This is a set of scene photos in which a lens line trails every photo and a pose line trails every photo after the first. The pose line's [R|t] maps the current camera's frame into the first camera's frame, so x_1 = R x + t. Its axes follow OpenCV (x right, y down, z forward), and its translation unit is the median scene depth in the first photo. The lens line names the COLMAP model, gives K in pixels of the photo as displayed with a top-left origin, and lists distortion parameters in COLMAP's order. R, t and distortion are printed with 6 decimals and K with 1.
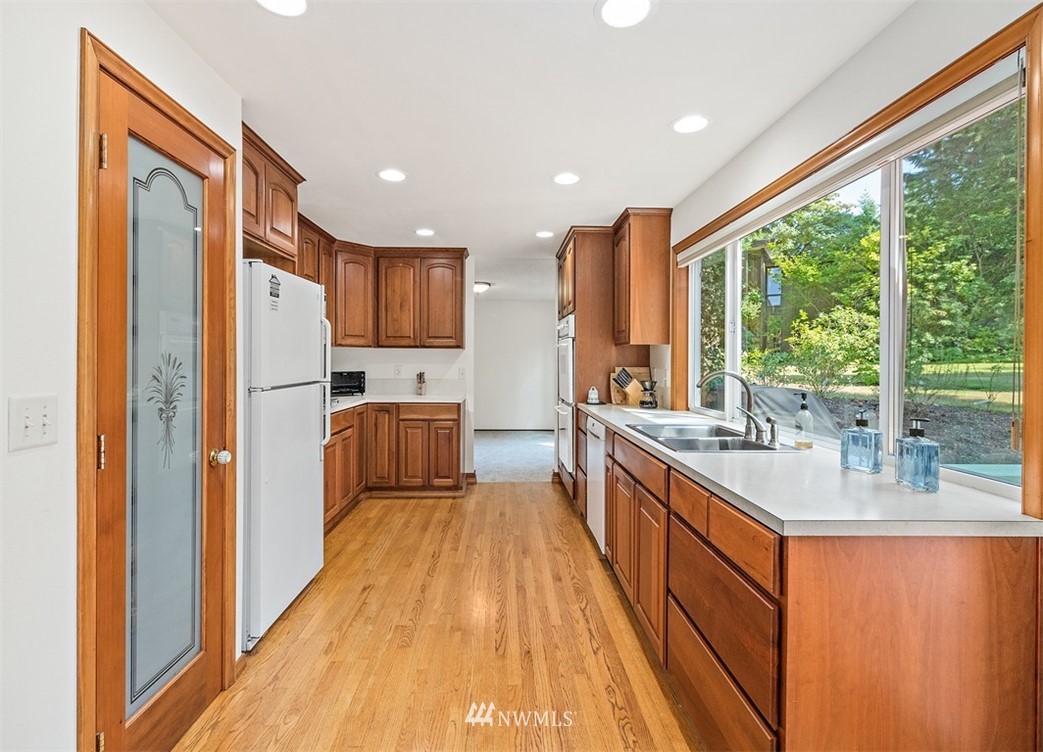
lens RADIAL K [[478.5, 0, 519.7], [0, 478.5, 362.9], [0, 0, 1]] dist [0.001691, -0.000020]
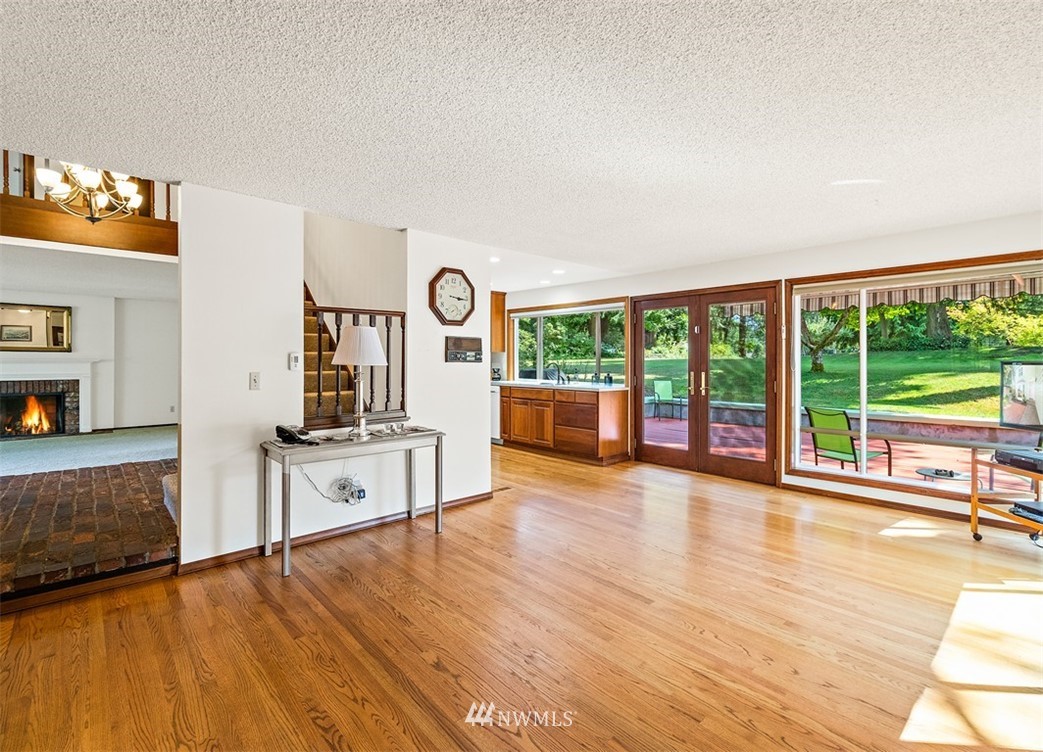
lens RADIAL K [[475.6, 0, 520.5], [0, 475.6, 357.5], [0, 0, 1]] dist [0.002012, 0.000386]
pose [[0.760807, -0.002263, 0.648974, -1.003179], [0.006656, 0.999969, -0.004315, -0.002114], [-0.648944, 0.007602, 0.760799, -0.699839]]
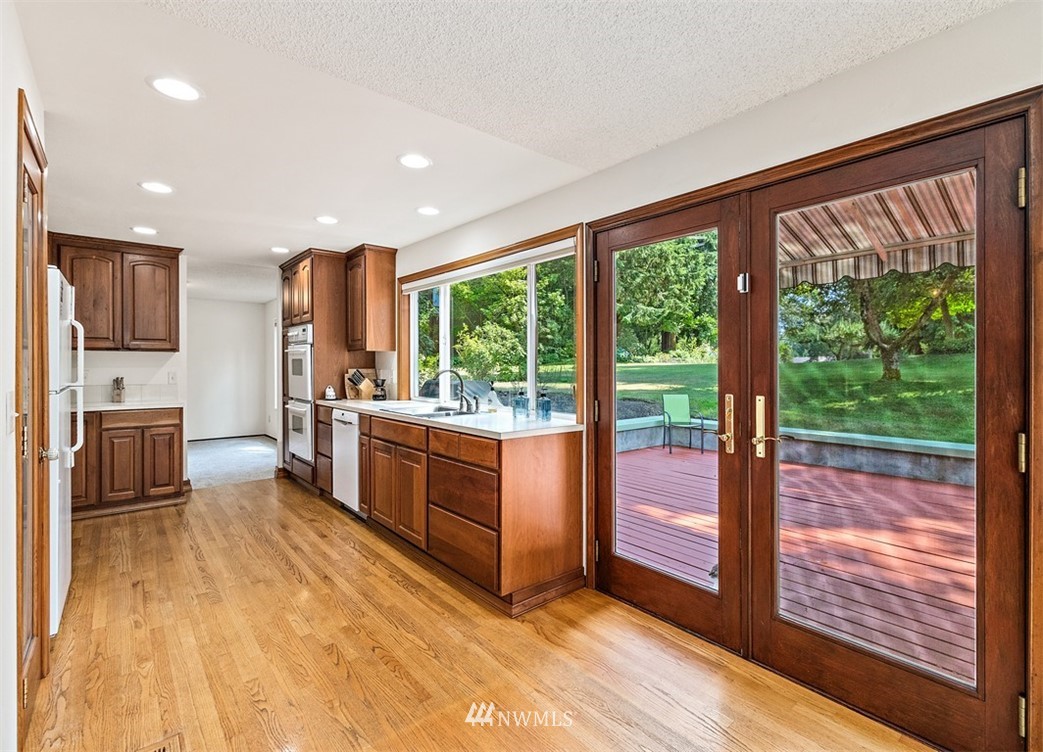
lens RADIAL K [[478.5, 0, 519.7], [0, 478.5, 362.9], [0, 0, 1]] dist [0.001691, -0.000020]
pose [[0.786721, -0.003263, 0.617299, -0.214798], [0.007603, 0.999961, -0.004404, 0.002483], [-0.617261, 0.008158, 0.786716, -0.232377]]
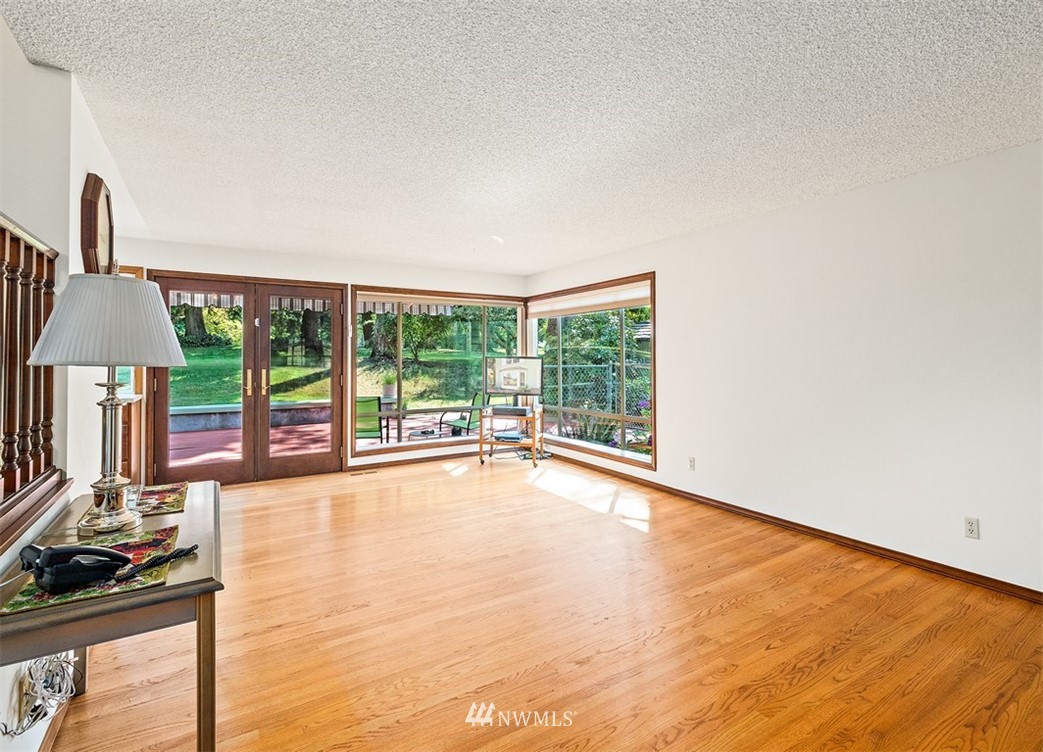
lens RADIAL K [[494.3, 0, 516.3], [0, 494.3, 352.3], [0, 0, 1]] dist [-0.000236, -0.000098]
pose [[-0.498969, 0.001268, 0.866619, -1.167561], [-0.001155, 0.999997, -0.002128, -0.005174], [-0.866619, -0.002063, -0.498966, 0.091766]]
